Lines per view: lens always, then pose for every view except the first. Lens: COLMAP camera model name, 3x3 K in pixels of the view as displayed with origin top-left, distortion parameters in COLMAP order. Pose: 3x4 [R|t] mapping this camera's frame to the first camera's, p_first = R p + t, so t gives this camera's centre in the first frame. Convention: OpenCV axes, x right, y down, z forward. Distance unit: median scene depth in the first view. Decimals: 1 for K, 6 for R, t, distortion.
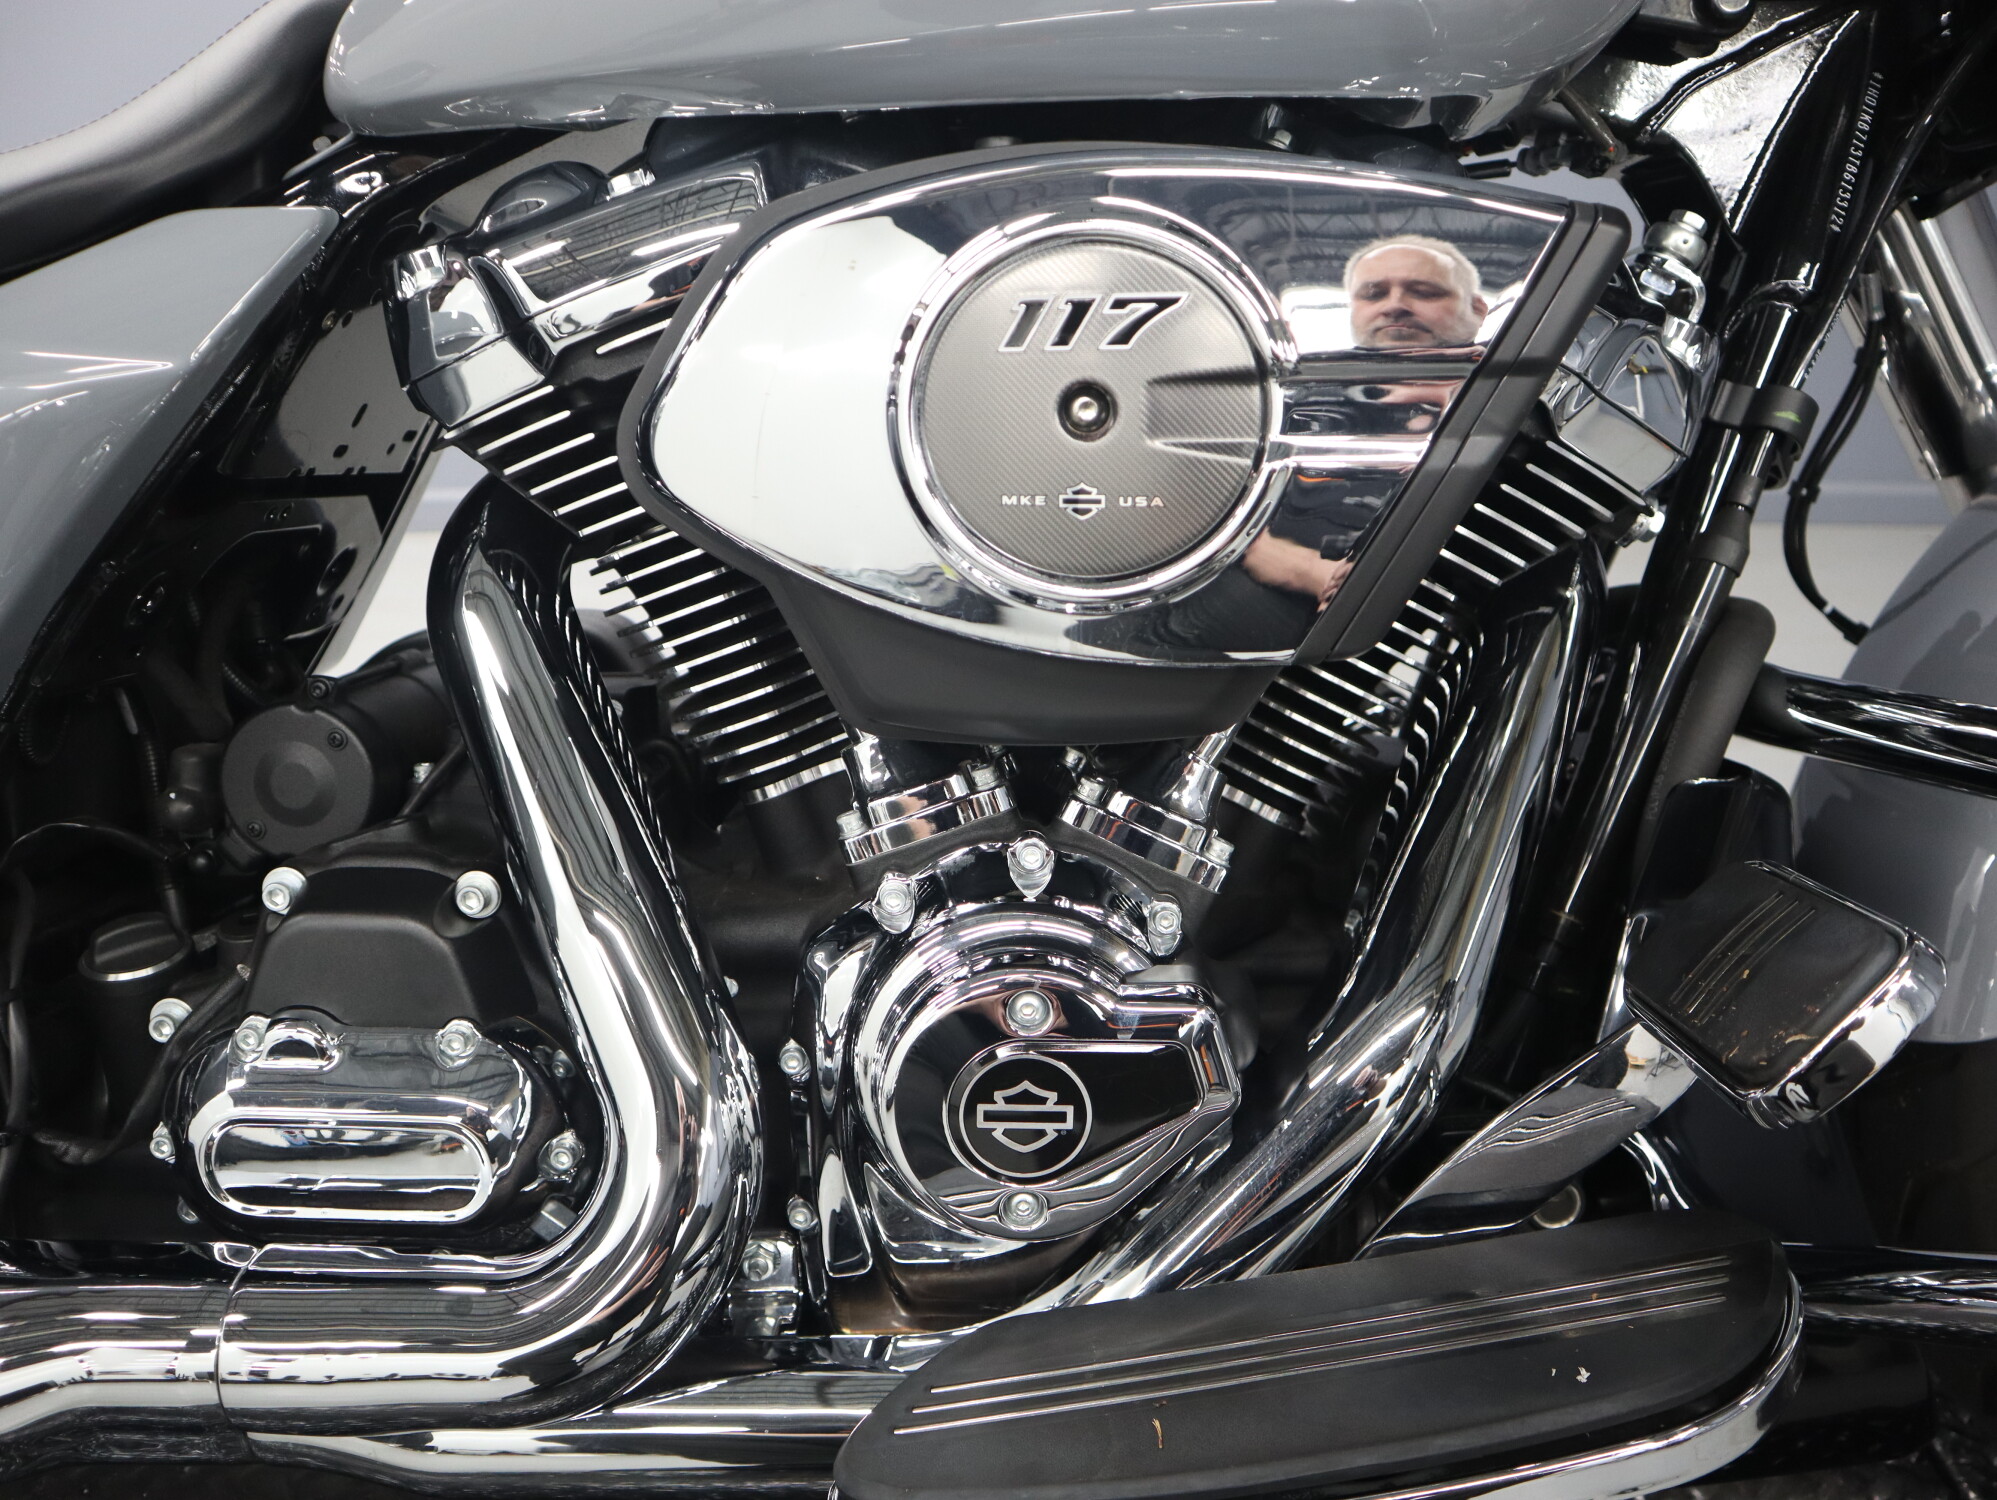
lens RADIAL K [[1551.8, 0, 994.1], [0, 1551.8, 767.0], [0, 0, 1]] dist [-0.119713, 0.075562]
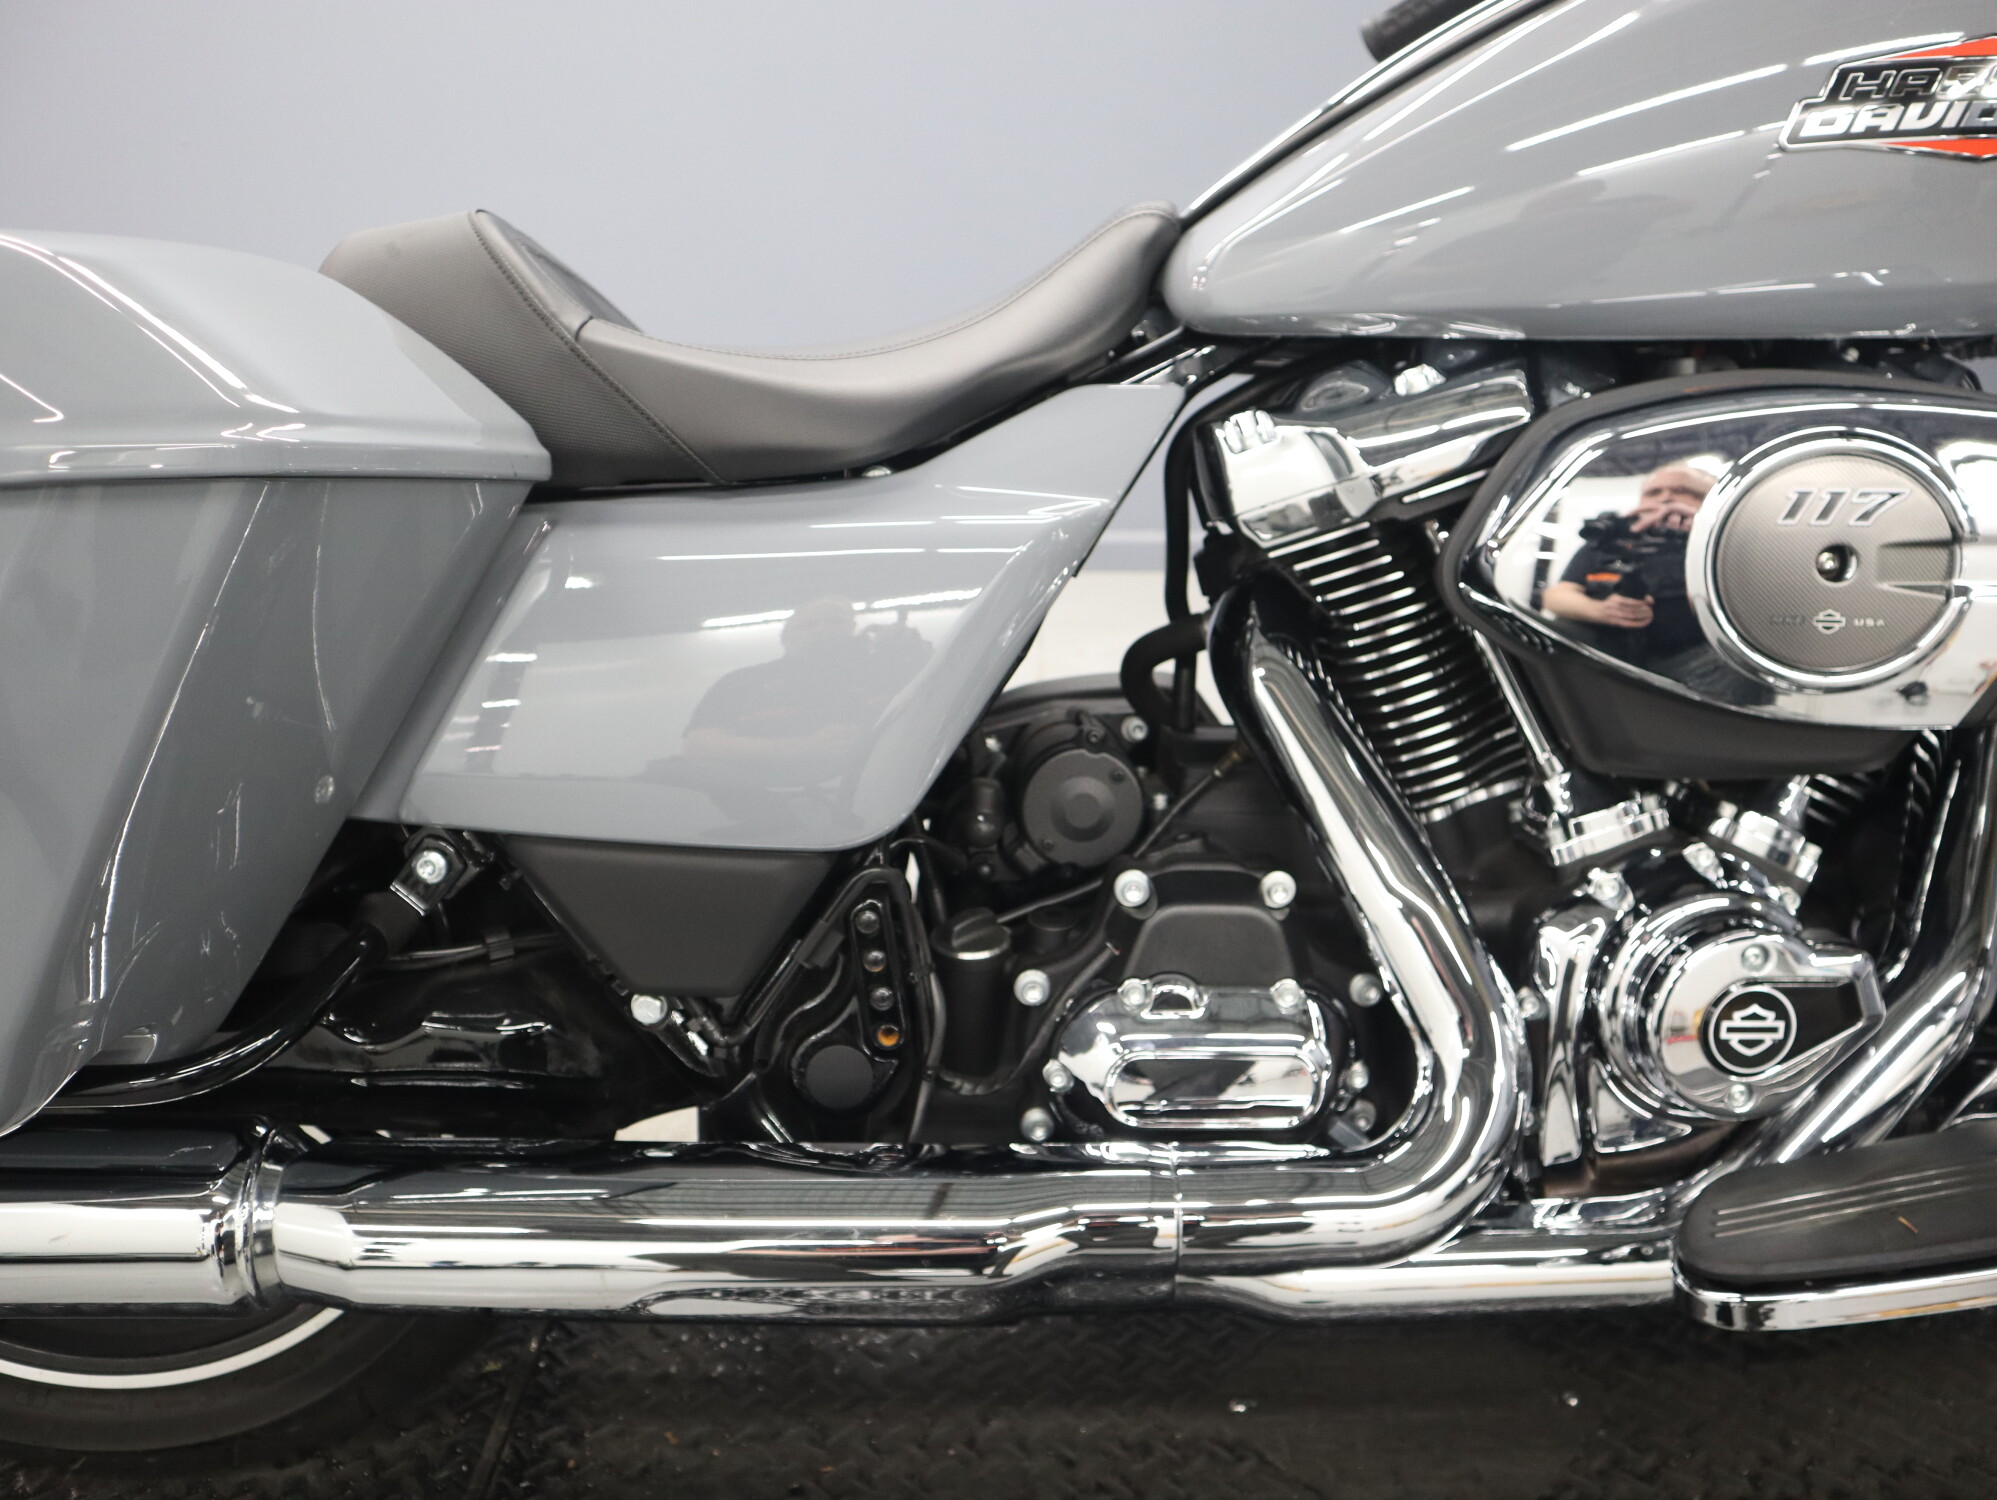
lens RADIAL K [[1551.8, 0, 982.9], [0, 1551.8, 749.1], [0, 0, 1]] dist [-0.119713, 0.075562]
pose [[0.999952, -0.001793, 0.009627, -0.629653], [0.002095, 0.999505, -0.031379, 0.000998], [-0.009566, 0.031398, 0.999461, -0.383587]]
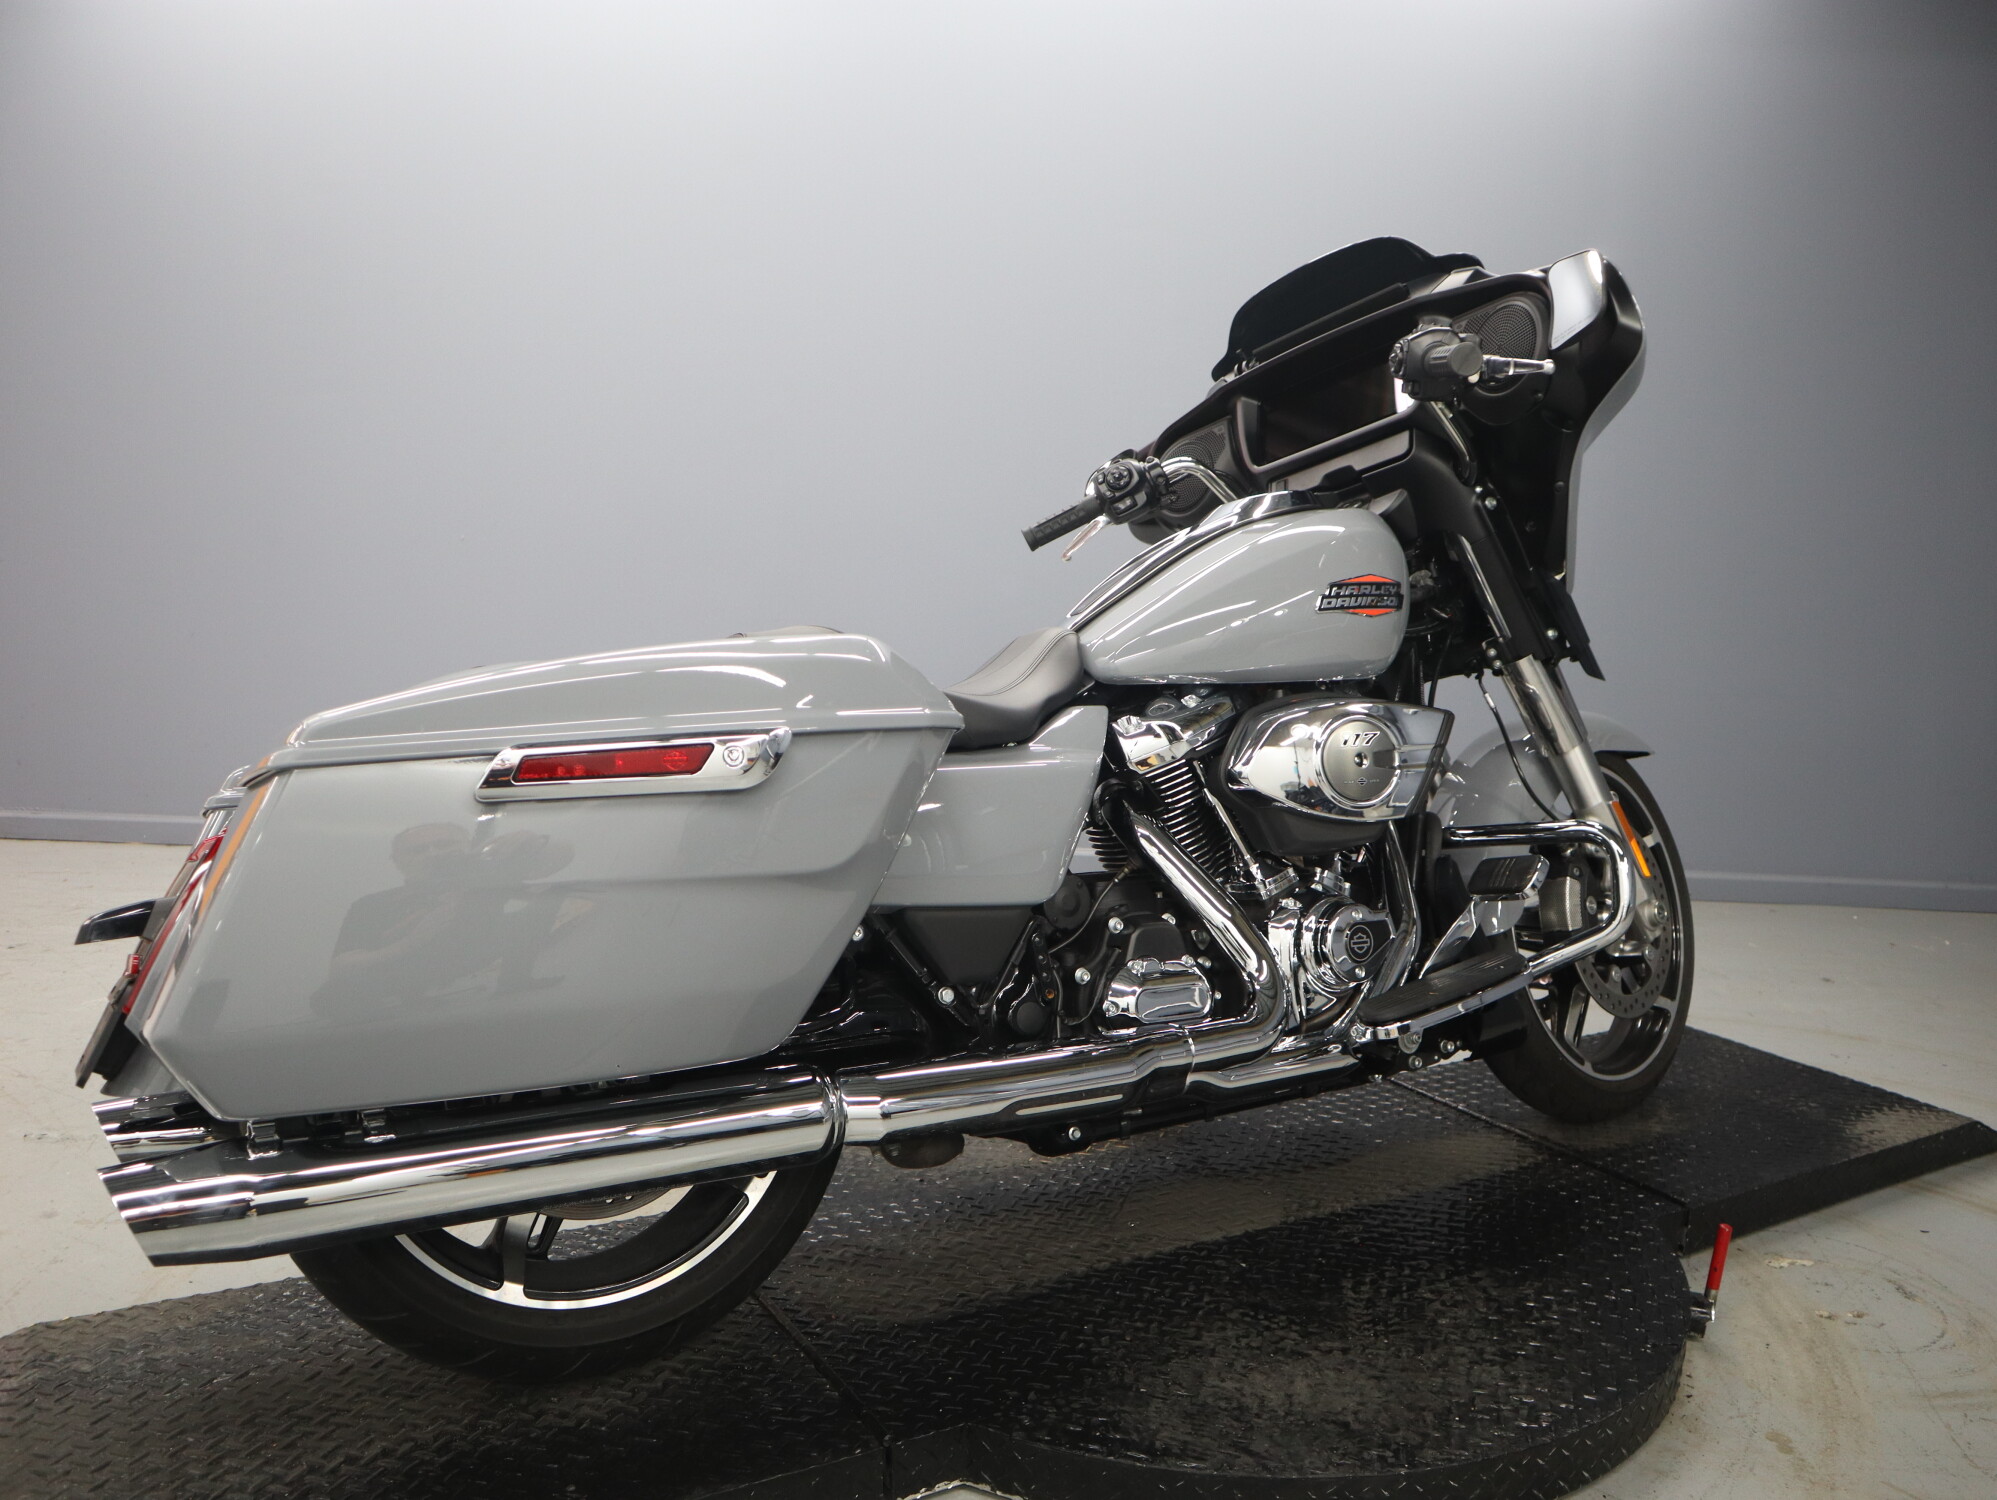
lens RADIAL K [[1551.8, 0, 996.9], [0, 1551.8, 744.4], [0, 0, 1]] dist [-0.119713, 0.075562]
pose [[0.855022, -0.023503, 0.518058, -2.301573], [0.163333, 0.960336, -0.226002, 0.401721], [-0.492198, 0.277852, 0.824948, -1.546847]]
